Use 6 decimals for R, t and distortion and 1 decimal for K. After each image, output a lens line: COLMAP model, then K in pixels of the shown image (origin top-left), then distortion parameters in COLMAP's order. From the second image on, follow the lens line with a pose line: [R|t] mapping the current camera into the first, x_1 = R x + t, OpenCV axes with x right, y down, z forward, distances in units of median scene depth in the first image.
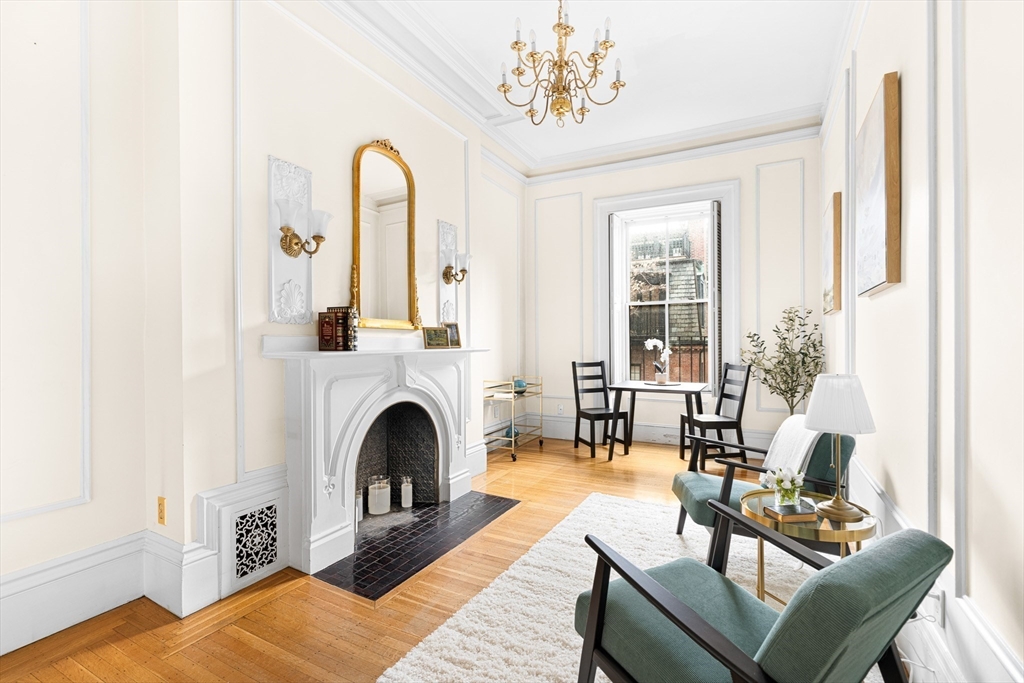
lens RADIAL K [[467.3, 0, 512.1], [0, 467.3, 339.4], [0, 0, 1]] dist [-0.005136, -0.000204]
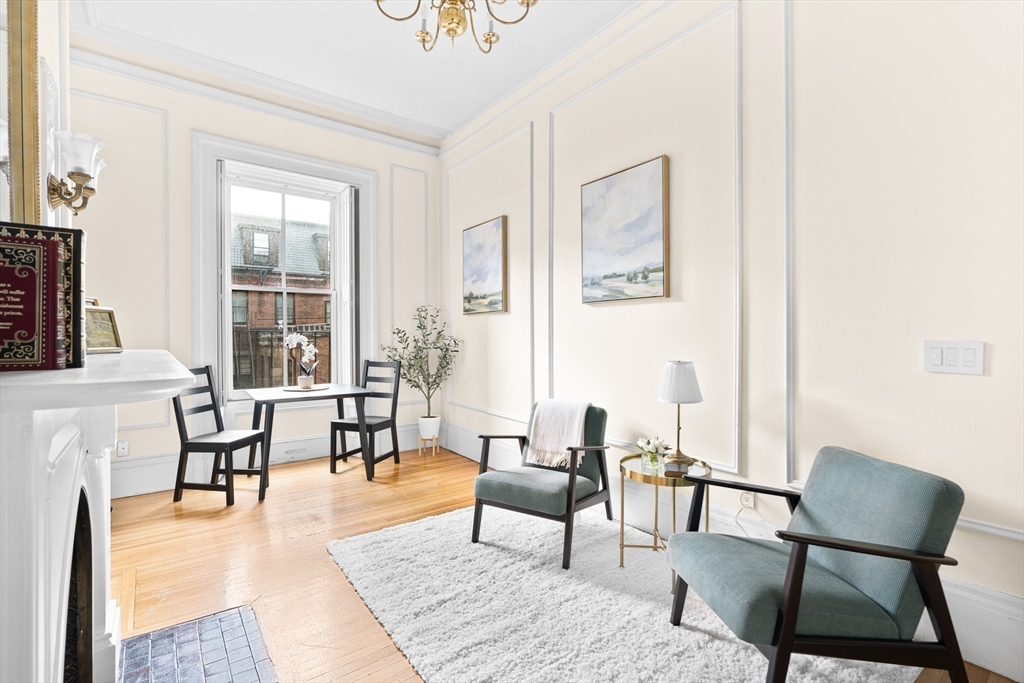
lens RADIAL K [[467.3, 0, 512.1], [0, 467.3, 339.4], [0, 0, 1]] dist [-0.005136, -0.000204]
pose [[0.413897, -0.004868, 0.910311, -0.399714], [-0.002656, 0.999975, 0.006555, 0.001236], [-0.910320, -0.005131, 0.413873, 0.462905]]
